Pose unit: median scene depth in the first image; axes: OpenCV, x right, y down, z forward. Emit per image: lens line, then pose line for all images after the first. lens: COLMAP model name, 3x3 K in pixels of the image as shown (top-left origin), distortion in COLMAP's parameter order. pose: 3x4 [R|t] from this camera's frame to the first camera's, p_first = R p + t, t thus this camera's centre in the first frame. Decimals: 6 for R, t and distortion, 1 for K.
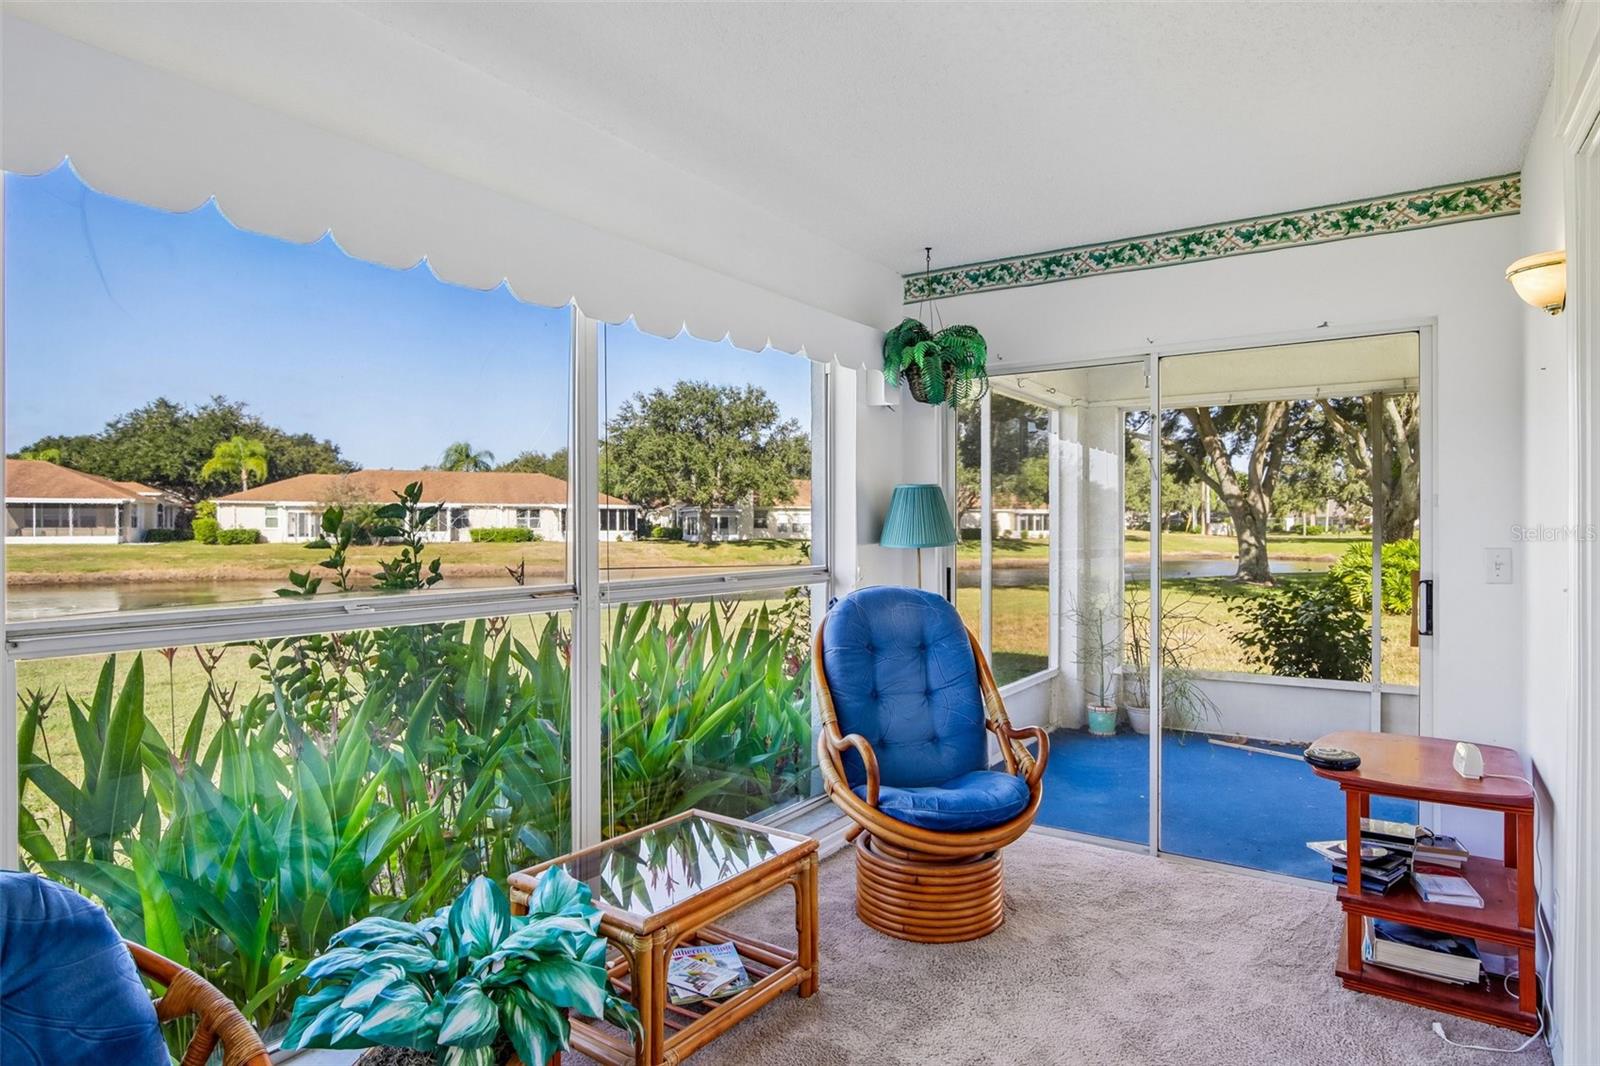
lens RADIAL K [[884.4, 0, 804.4], [0, 884.4, 533.8], [0, 0, 1]] dist [-0.013328, 0.000995]
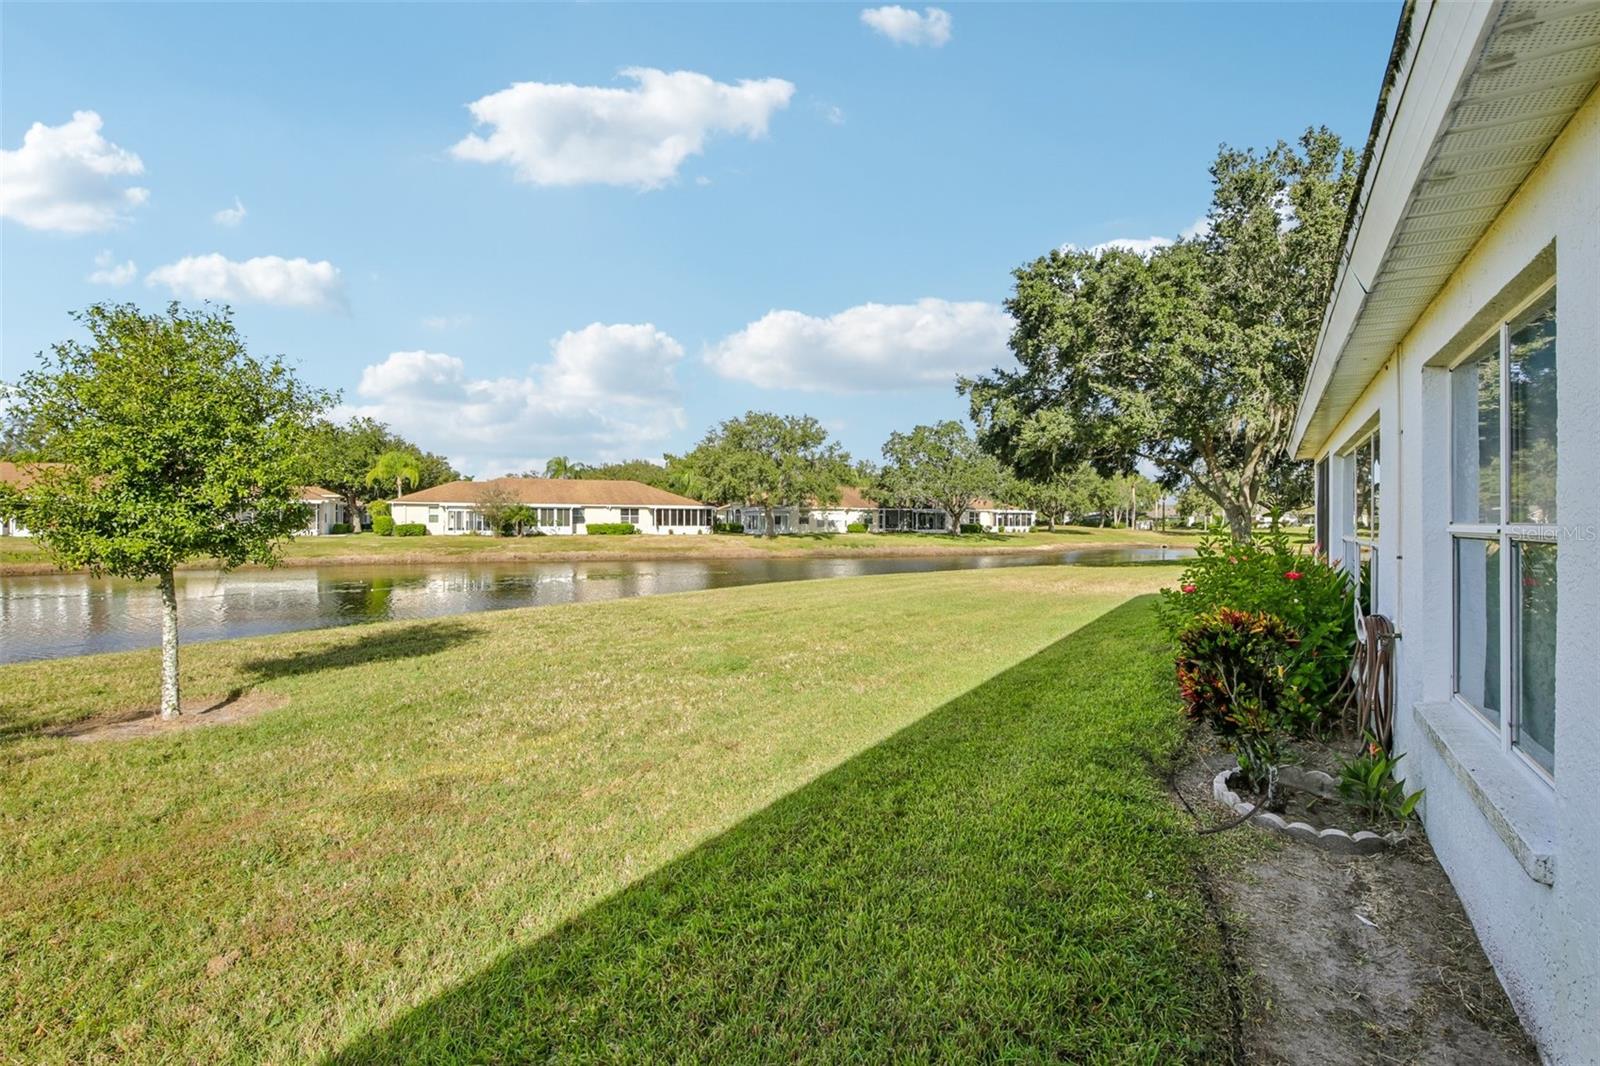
lens RADIAL K [[727.2, 0, 806.7], [0, 727.2, 530.1], [0, 0, 1]] dist [0.004380, -0.002471]
pose [[0.999280, 0.000548, 0.037941, -0.097737], [-0.000577, 1.000000, 0.000745, 0.002040], [-0.037940, -0.000766, 0.999280, -0.071651]]
